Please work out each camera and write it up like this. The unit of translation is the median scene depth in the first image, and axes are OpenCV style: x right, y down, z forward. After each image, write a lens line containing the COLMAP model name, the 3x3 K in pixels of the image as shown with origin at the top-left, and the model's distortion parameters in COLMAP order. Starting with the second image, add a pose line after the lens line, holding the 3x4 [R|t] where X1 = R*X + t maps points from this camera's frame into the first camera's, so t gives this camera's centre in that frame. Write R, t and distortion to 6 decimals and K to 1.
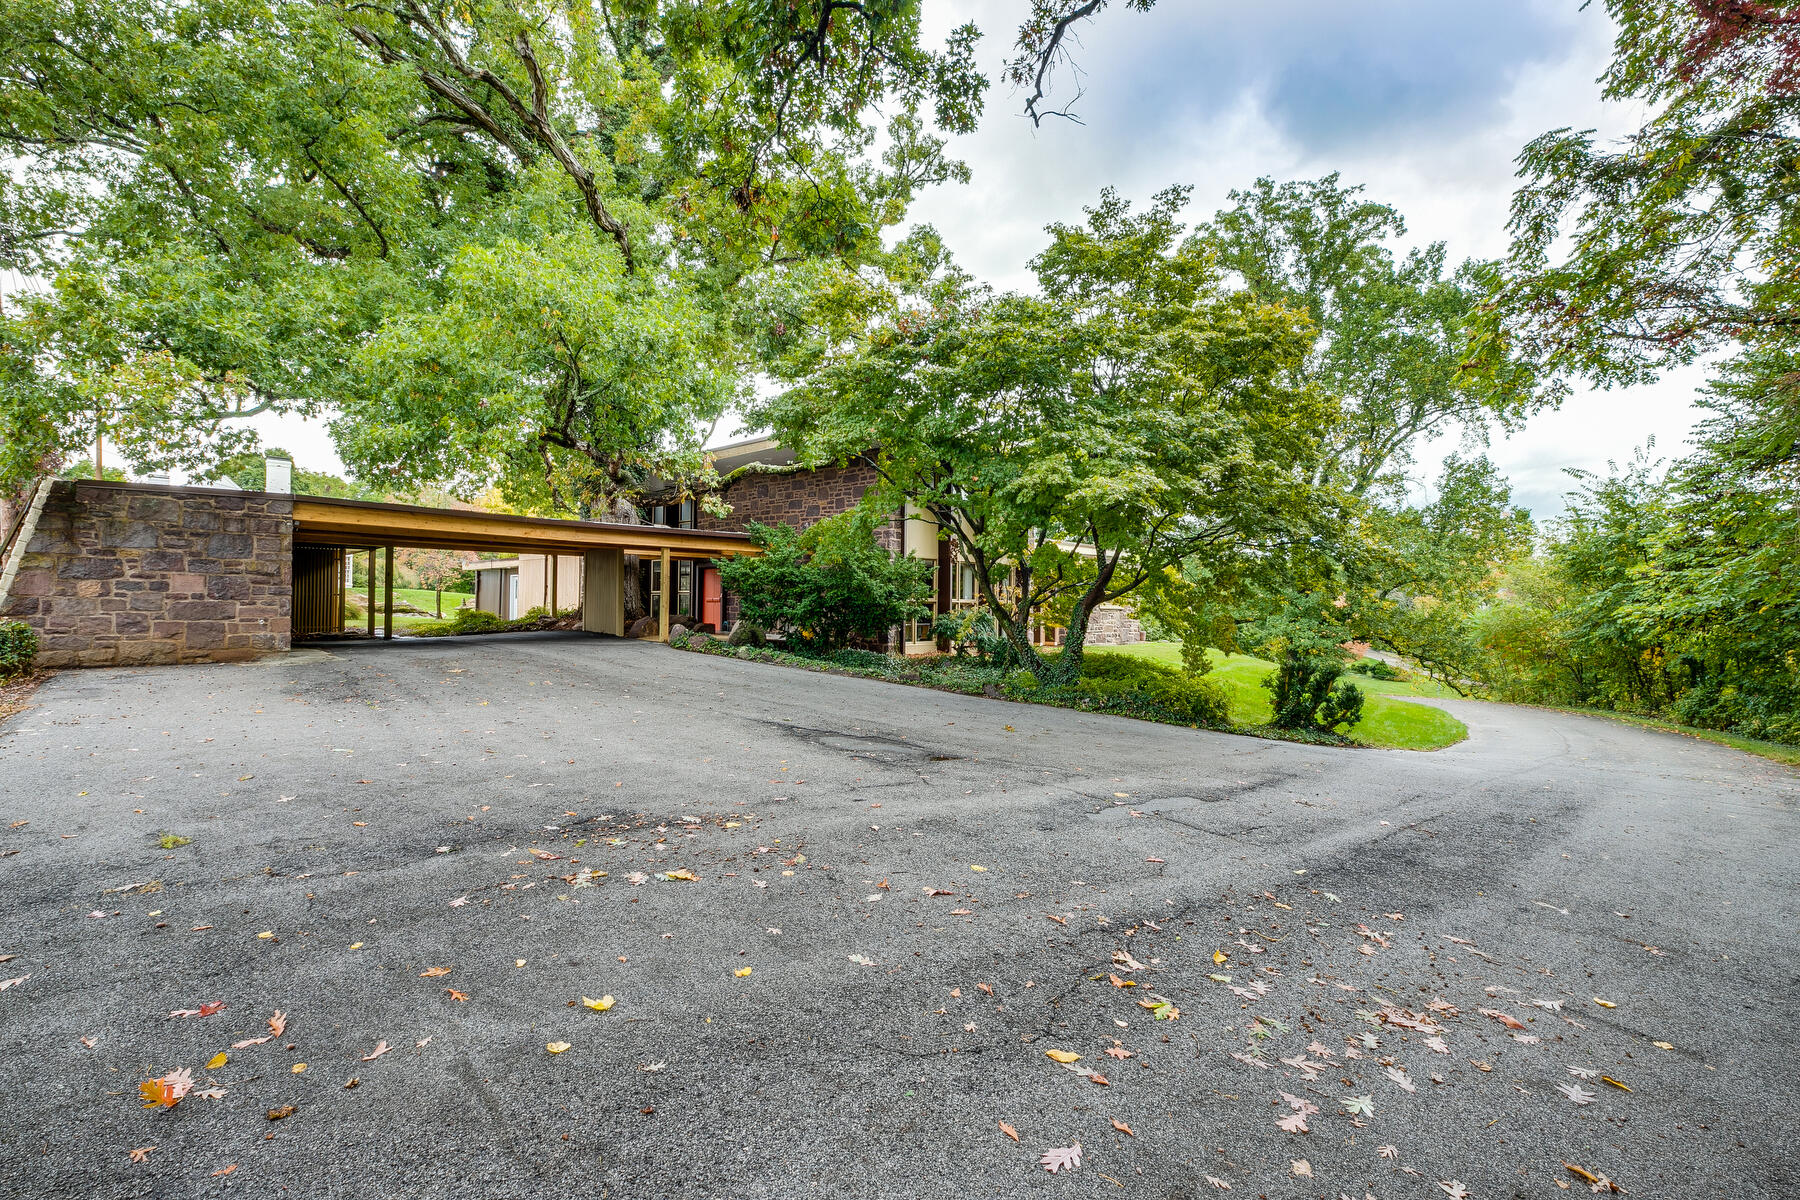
lens RADIAL K [[809.9, 0, 899.6], [0, 809.9, 598.4], [0, 0, 1]] dist [0.001979, 0.000736]
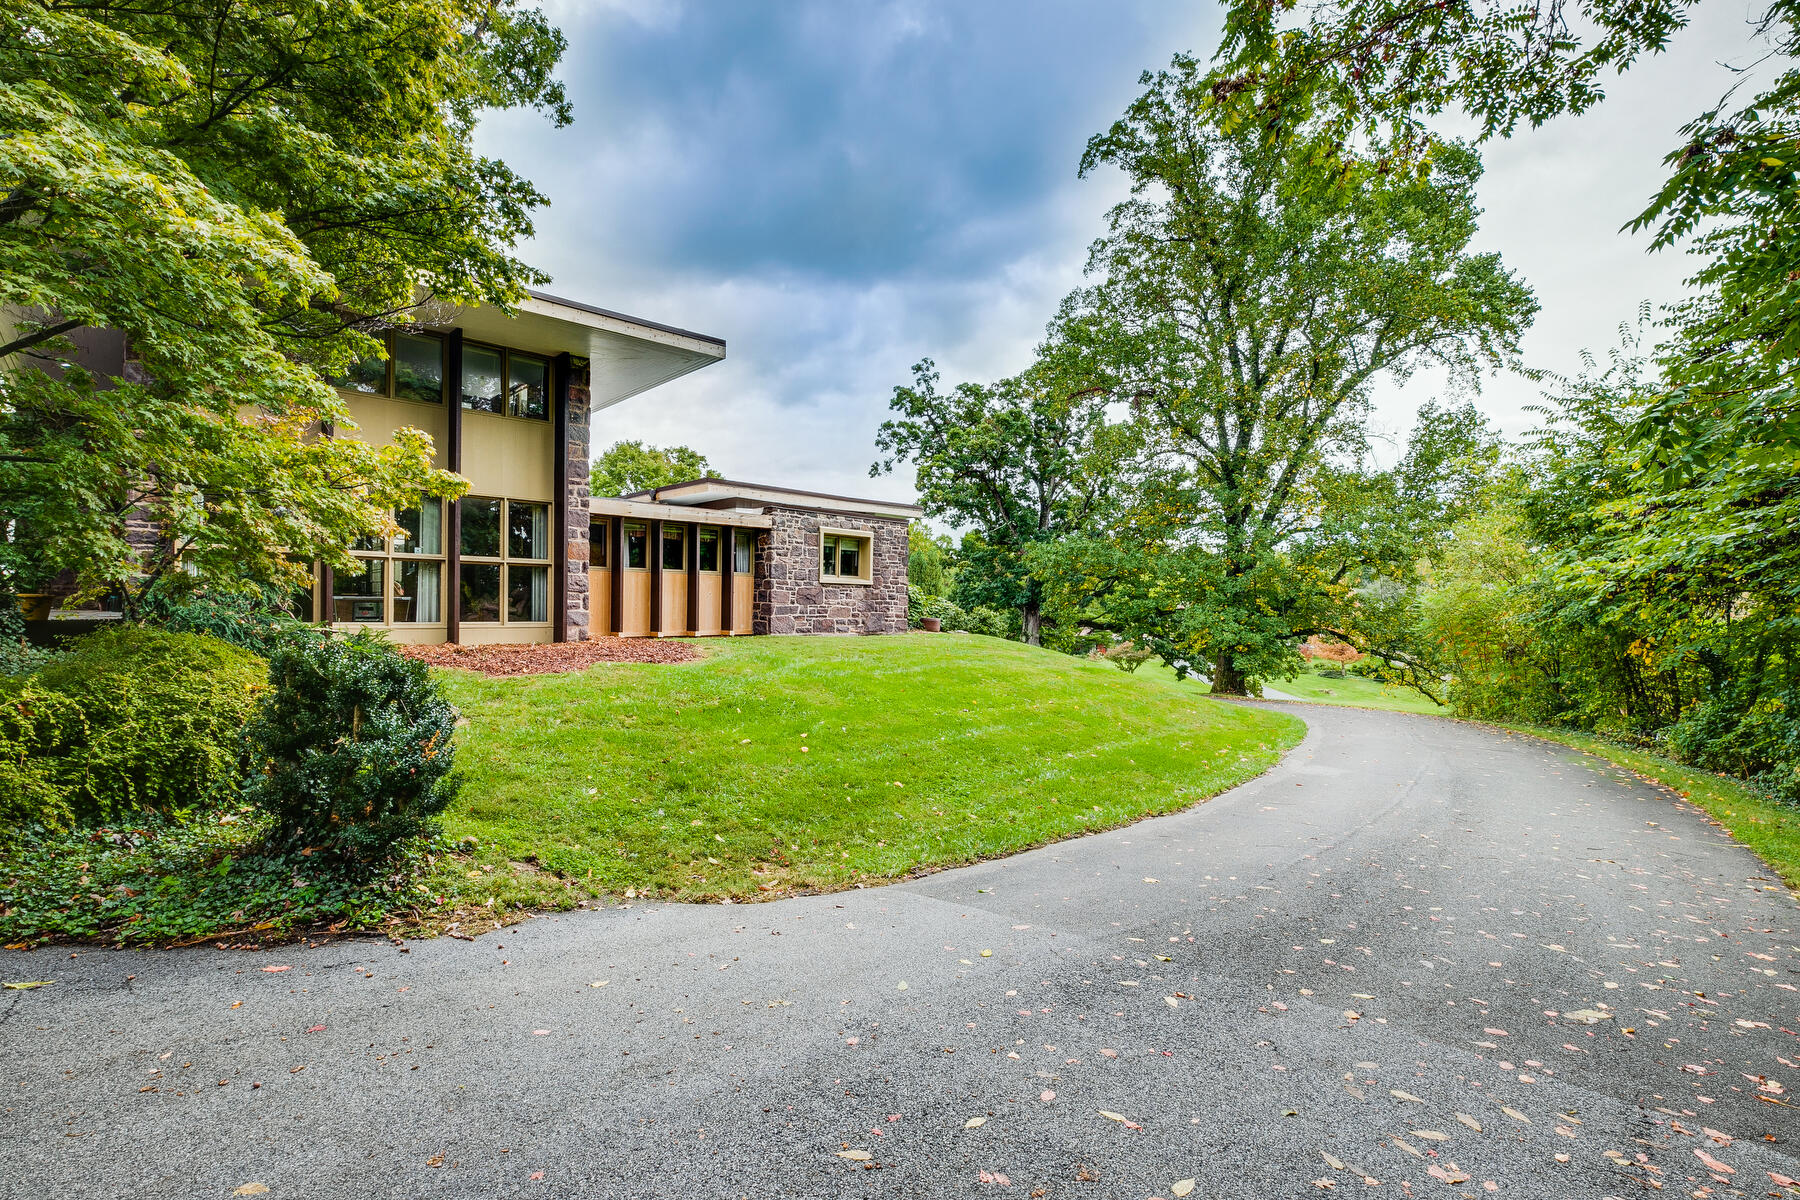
lens RADIAL K [[809.9, 0, 900.2], [0, 809.9, 608.5], [0, 0, 1]] dist [0.001979, 0.000736]
pose [[0.999046, -0.001530, -0.043634, 0.274691], [0.001998, 0.999941, 0.010695, 0.022422], [0.043615, -0.010772, 0.998990, 0.249626]]
